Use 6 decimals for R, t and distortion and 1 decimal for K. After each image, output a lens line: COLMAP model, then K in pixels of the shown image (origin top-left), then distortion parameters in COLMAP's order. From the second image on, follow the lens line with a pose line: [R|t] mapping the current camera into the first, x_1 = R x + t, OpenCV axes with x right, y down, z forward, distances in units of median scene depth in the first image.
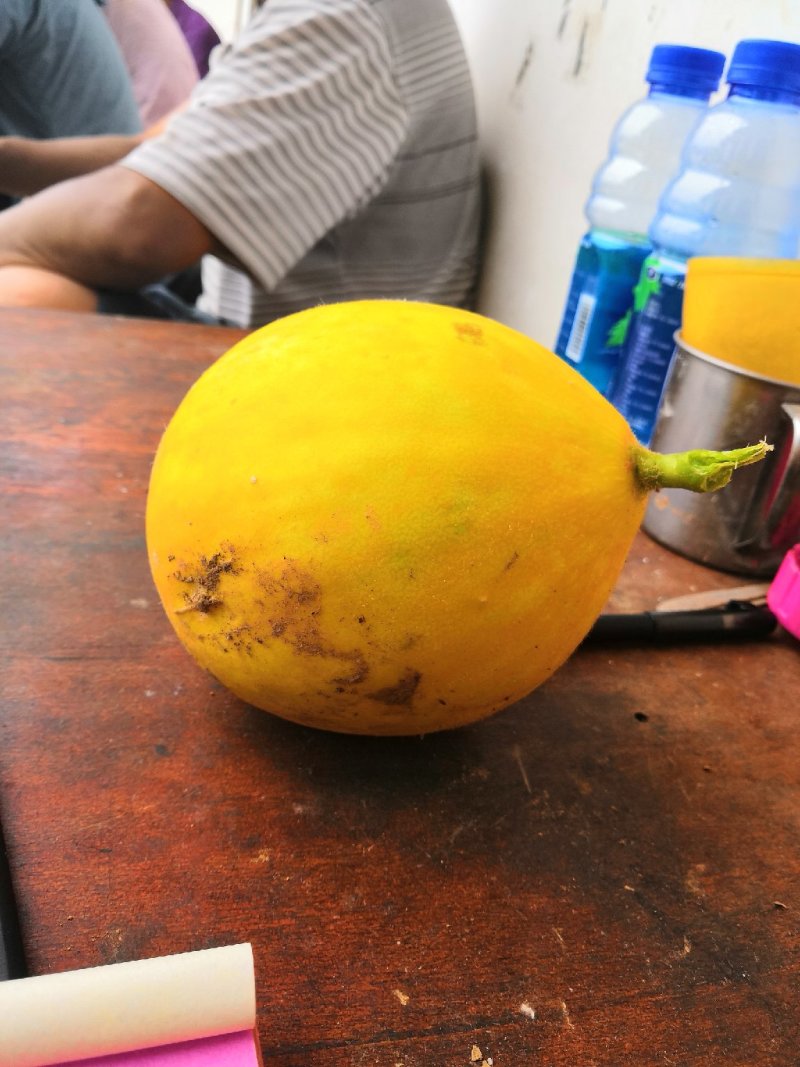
lens RADIAL K [[883.5, 0, 402.0], [0, 883.5, 534.2], [0, 0, 1]] dist [-0.050791, 0.035328]
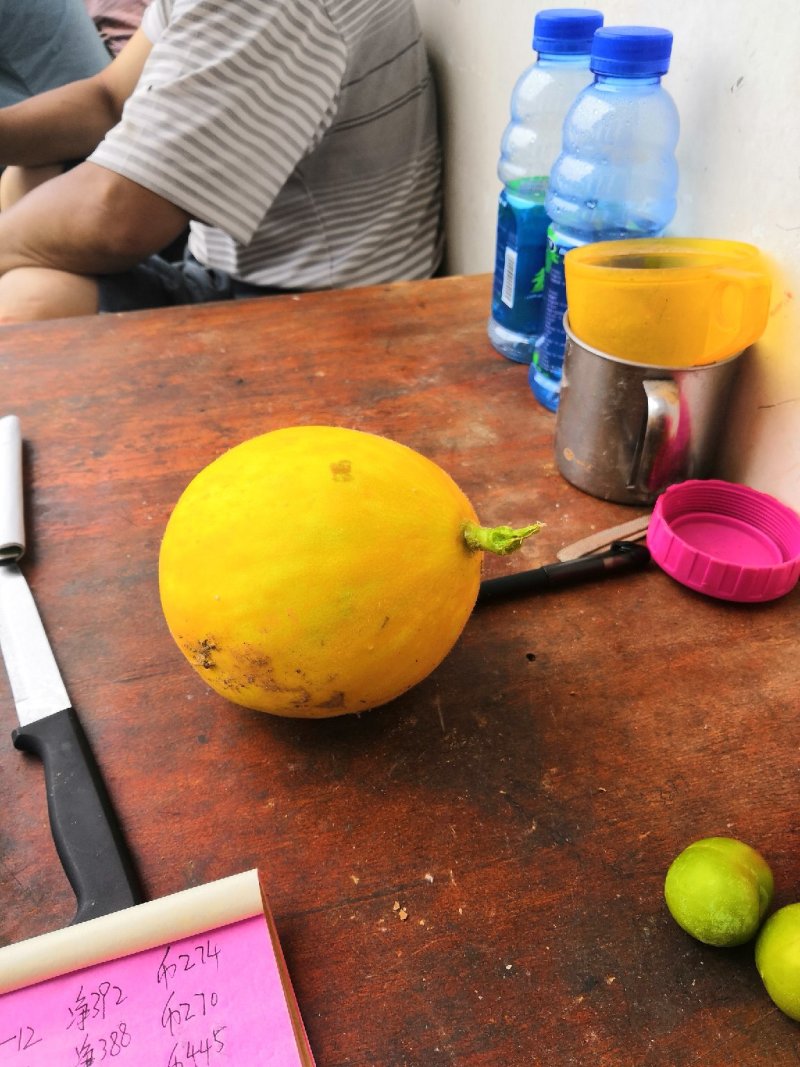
lens RADIAL K [[883.5, 0, 406.6], [0, 883.5, 536.5], [0, 0, 1]] dist [-0.050791, 0.035328]
pose [[0.987302, -0.138937, -0.077020, 0.224576], [0.151834, 0.967889, 0.200343, -0.317119], [0.046712, -0.209493, 0.976694, -0.381346]]
